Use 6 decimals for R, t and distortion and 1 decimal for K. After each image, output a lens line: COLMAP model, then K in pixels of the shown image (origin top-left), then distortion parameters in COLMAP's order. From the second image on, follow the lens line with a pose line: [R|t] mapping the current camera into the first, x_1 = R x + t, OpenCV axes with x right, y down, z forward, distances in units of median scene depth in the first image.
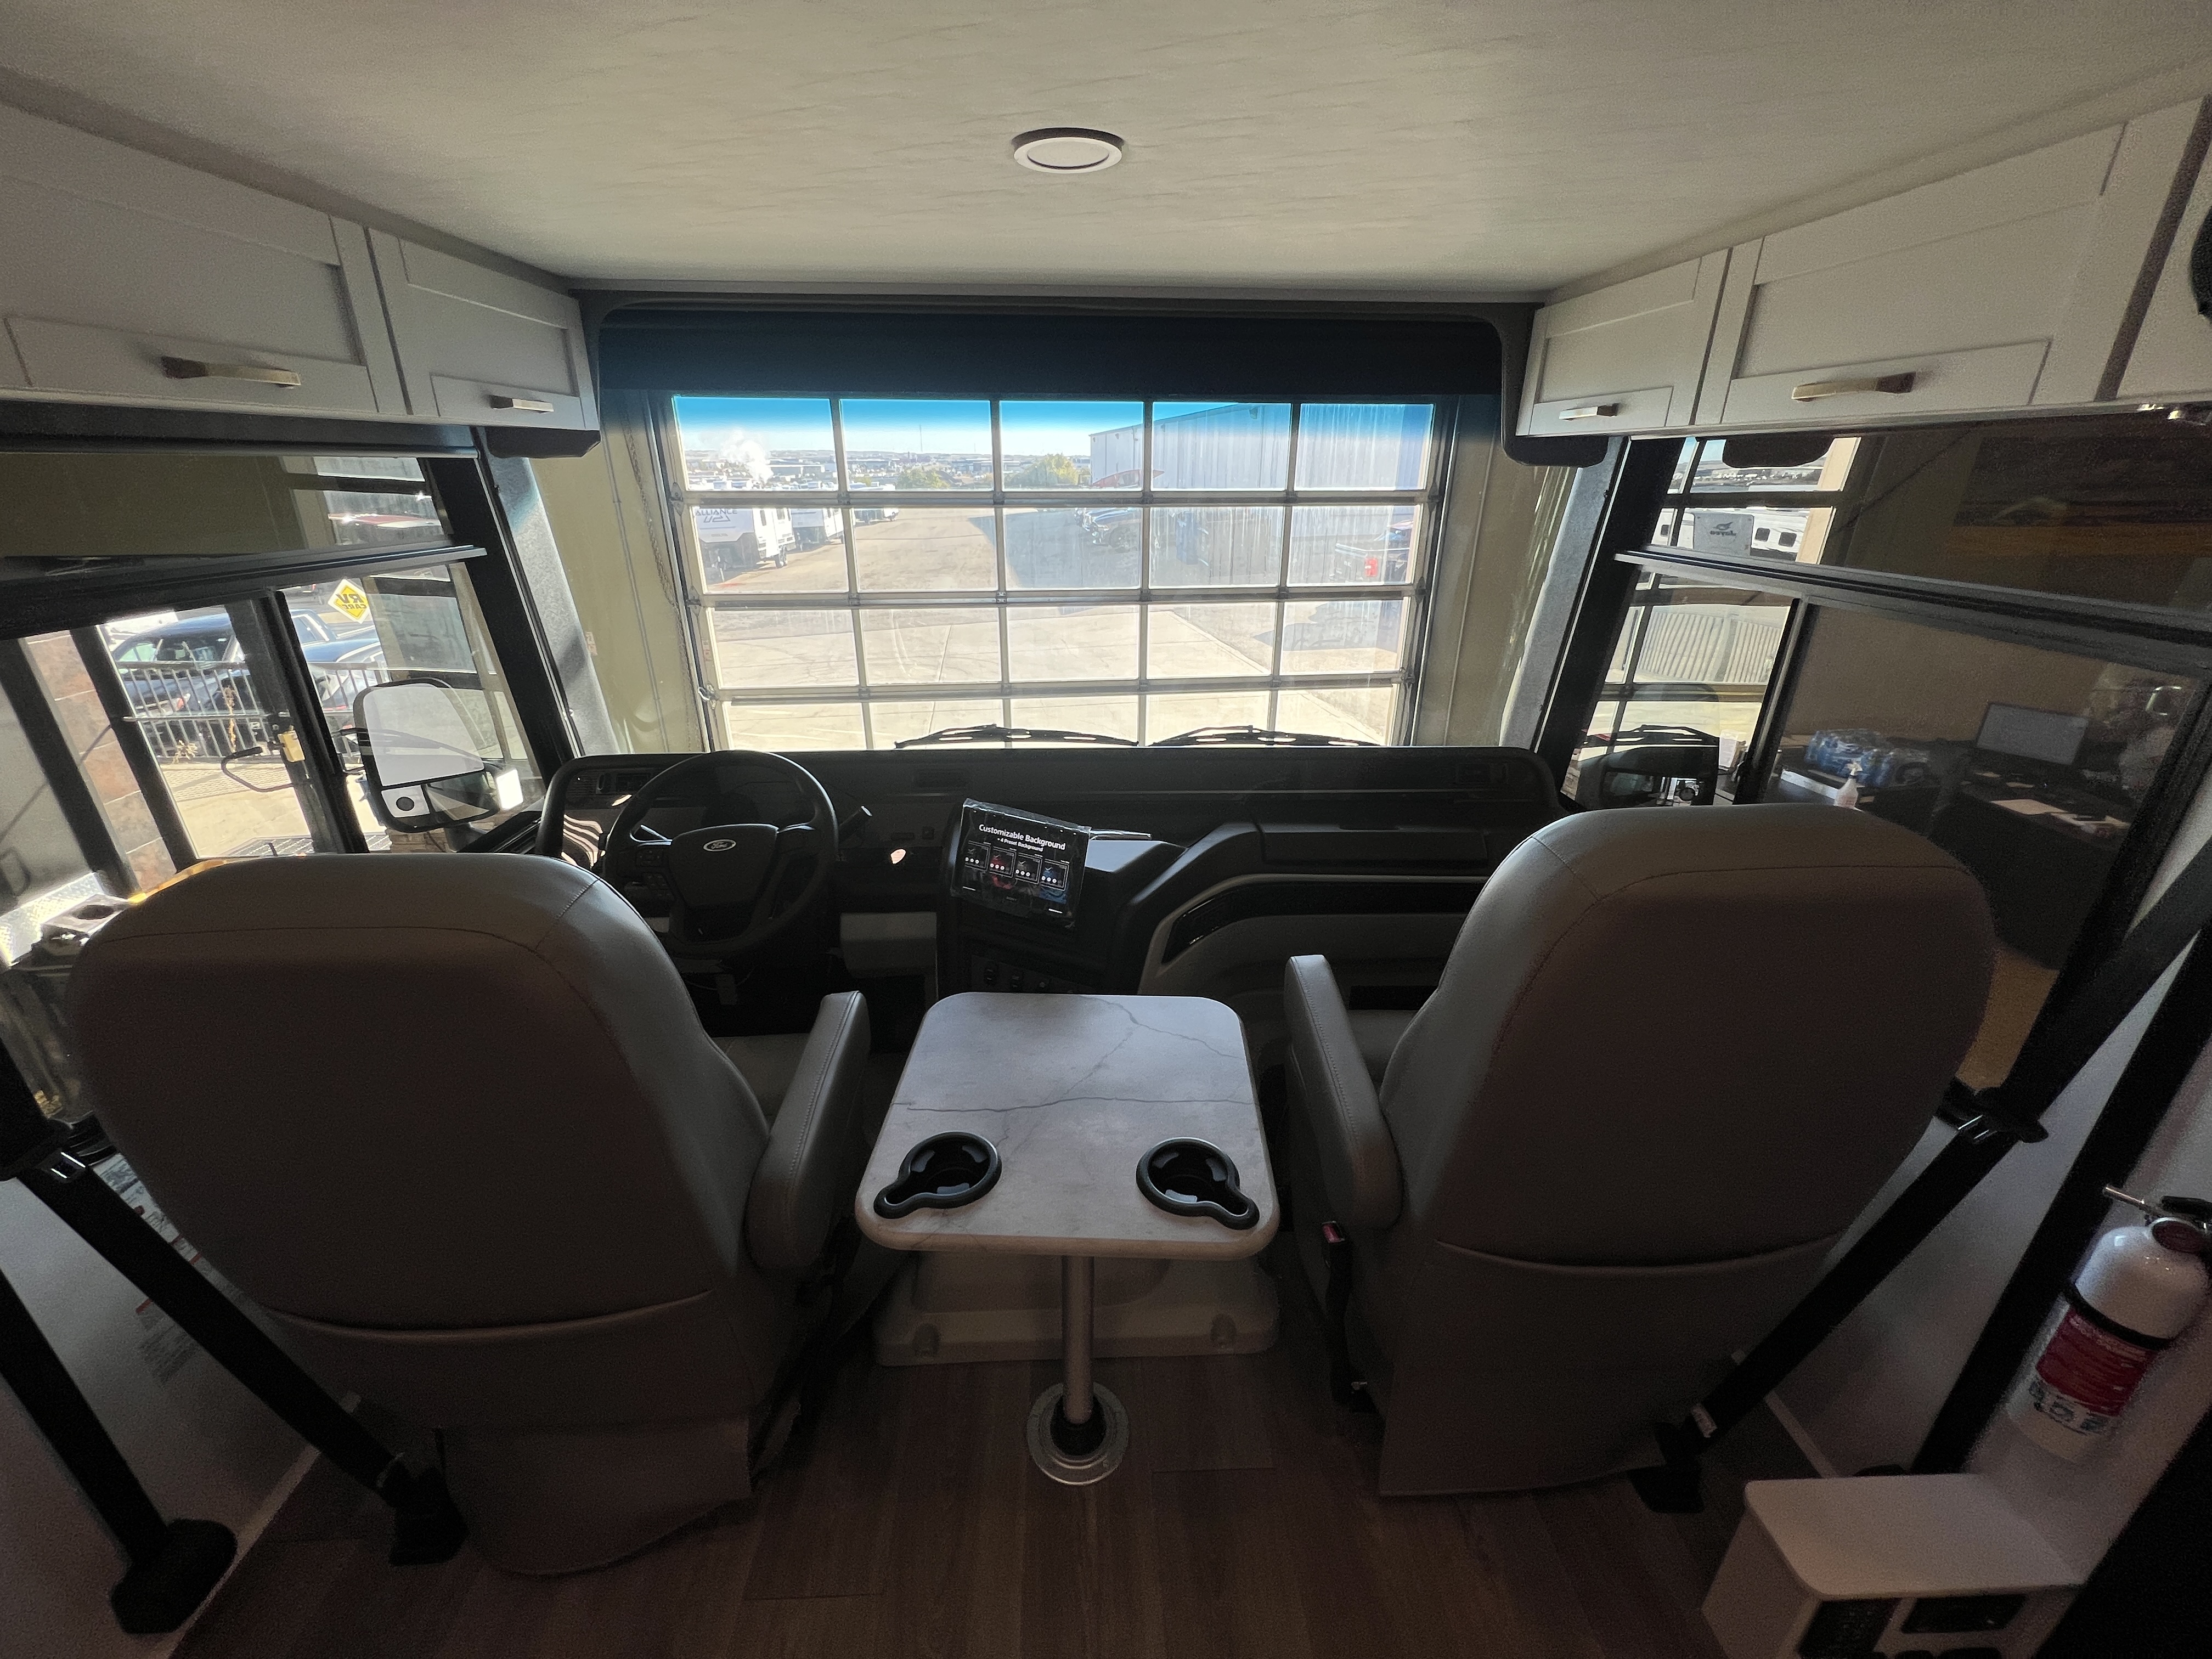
lens RADIAL K [[886.1, 0, 1102.1], [0, 886.1, 830.4], [0, 0, 1]] dist [-0.000822, -0.000328]
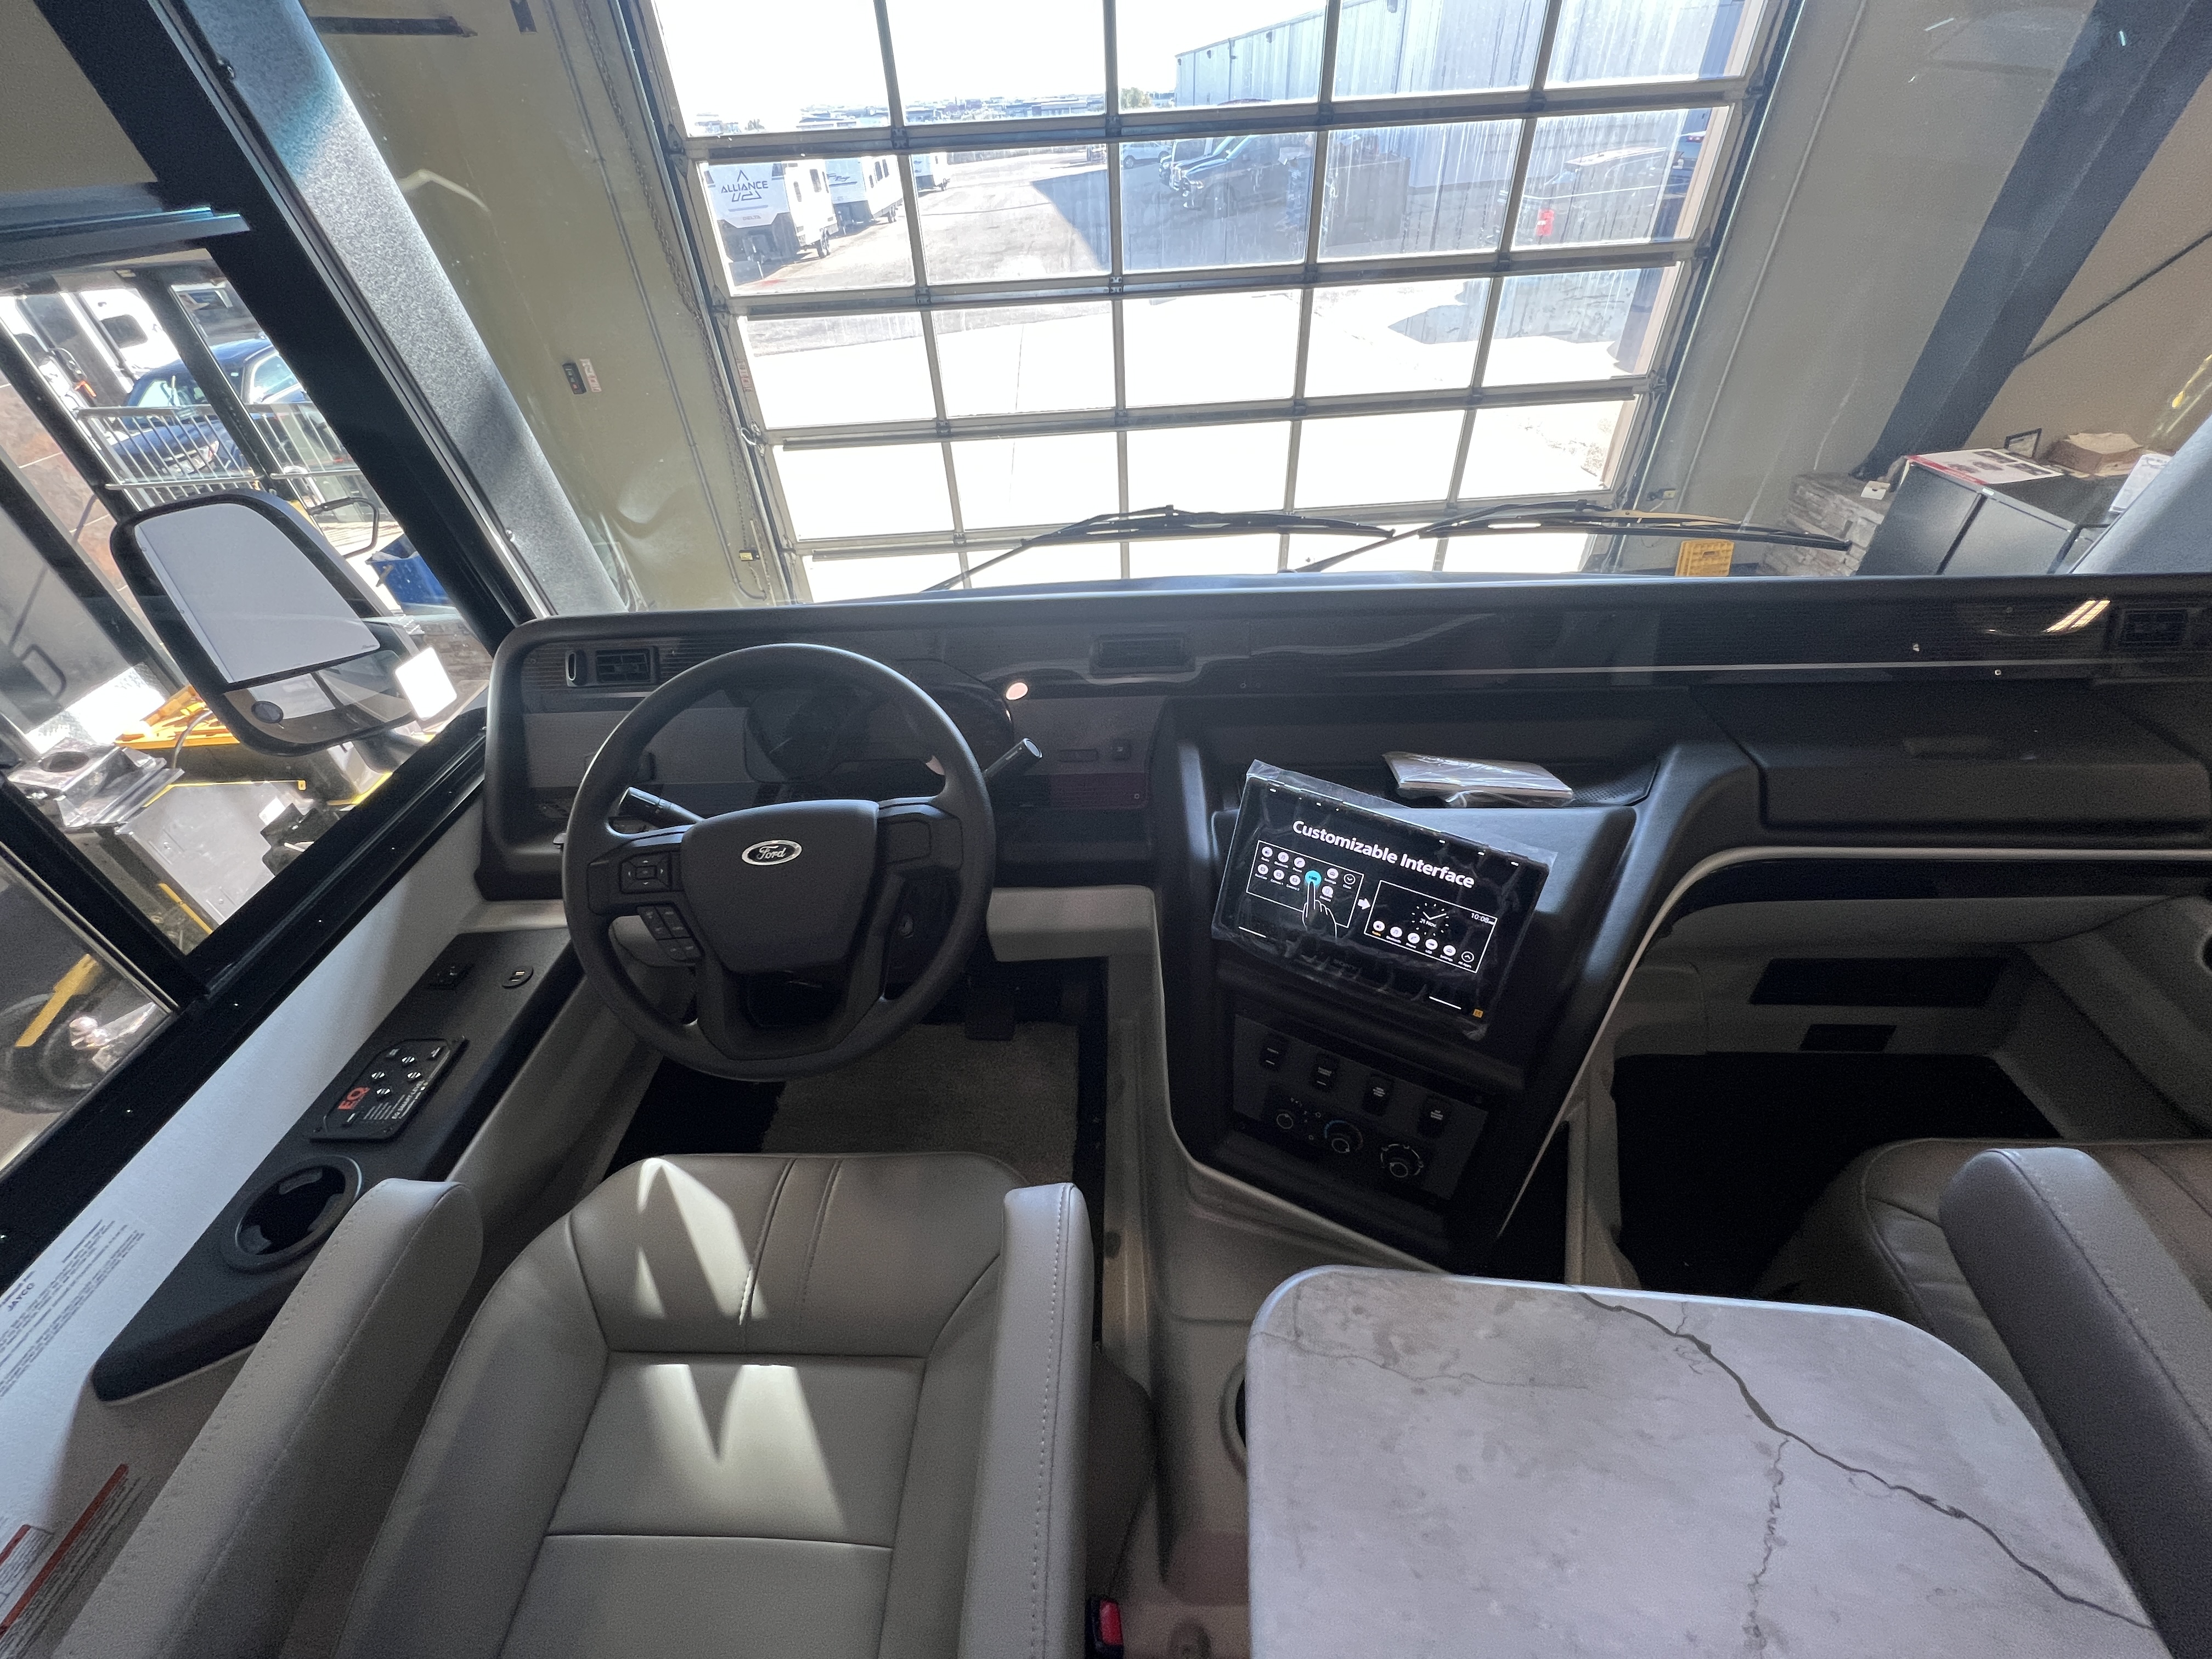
lens RADIAL K [[886.1, 0, 1106.9], [0, 886.1, 829.5], [0, 0, 1]] dist [-0.000822, -0.000328]
pose [[0.996699, 0.008138, -0.080781, -0.057696], [0.015819, 0.956433, 0.291524, -0.042347], [0.079634, -0.291839, 0.953146, 0.155505]]
